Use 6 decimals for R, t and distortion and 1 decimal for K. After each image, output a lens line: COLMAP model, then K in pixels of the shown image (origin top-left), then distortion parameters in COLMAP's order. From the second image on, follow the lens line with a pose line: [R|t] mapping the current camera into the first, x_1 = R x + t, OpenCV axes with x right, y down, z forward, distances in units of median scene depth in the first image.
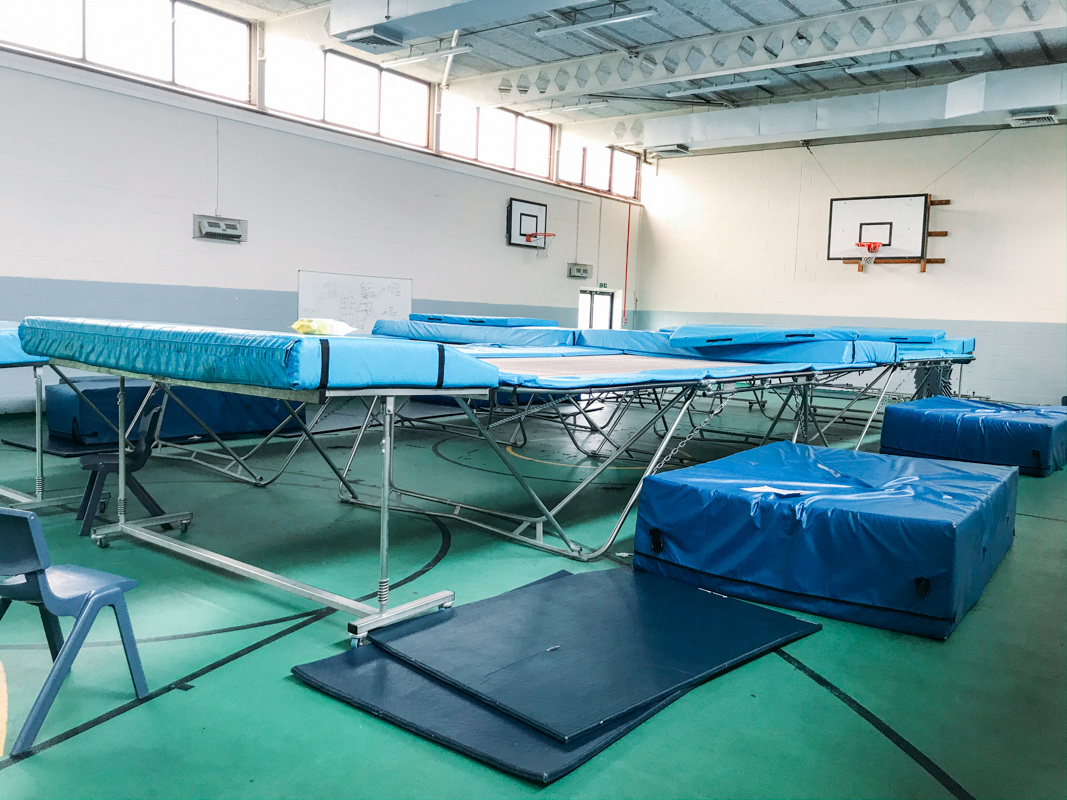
lens RADIAL K [[874.2, 0, 530.8], [0, 874.2, 402.9], [0, 0, 1]] dist [0.038094, -0.037639]
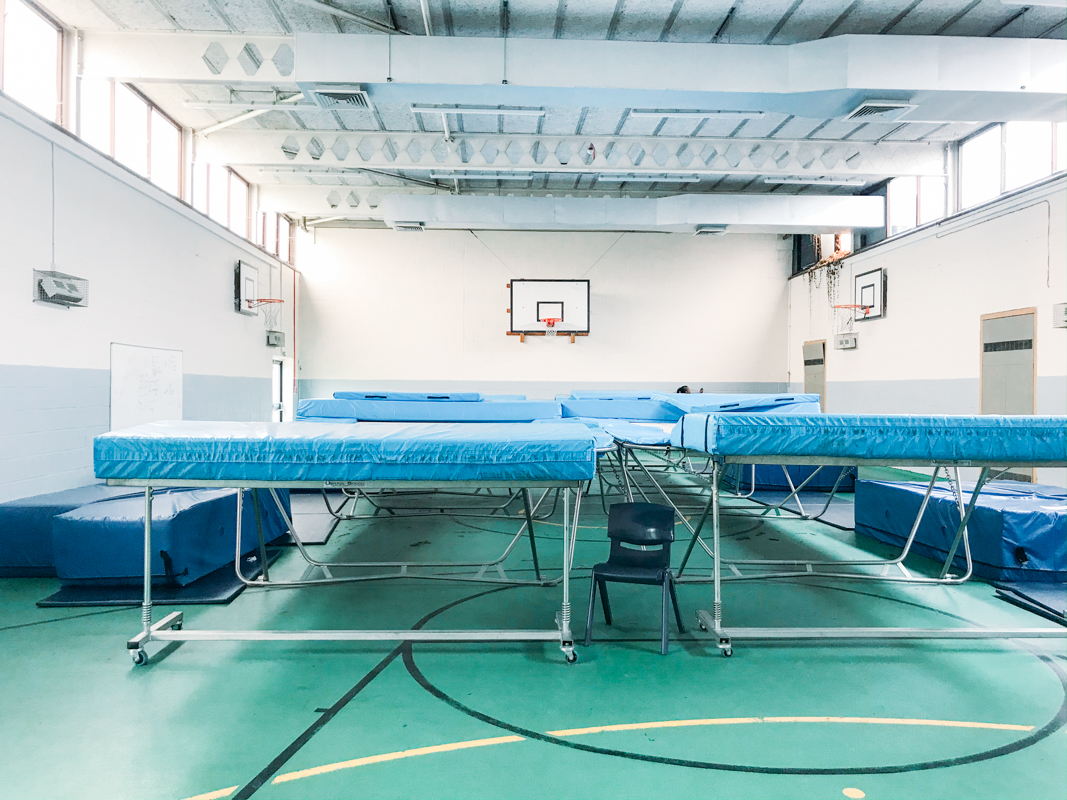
lens RADIAL K [[874.2, 0, 532.4], [0, 874.2, 403.5], [0, 0, 1]] dist [0.038094, -0.037639]
pose [[0.767014, -0.043132, 0.640179, -0.393085], [0.086564, 0.995572, -0.036638, -0.027936], [-0.635764, 0.083518, 0.767352, 0.125536]]
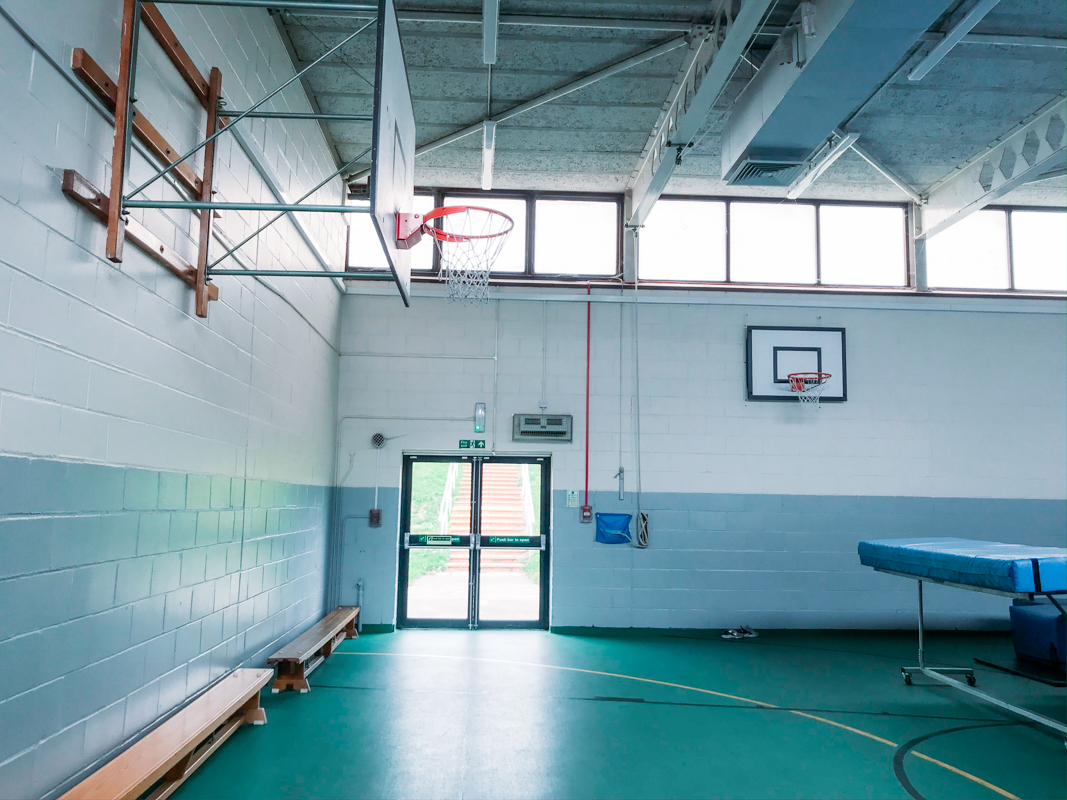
lens RADIAL K [[938.7, 0, 532.4], [0, 938.7, 393.2], [0, 0, 1]] dist [-0.055524, 0.000663]
pose [[0.644414, -0.130337, -0.753487, 0.245077], [-0.061042, 0.973454, -0.220592, -0.019933], [0.762237, 0.188147, 0.619351, 0.311496]]
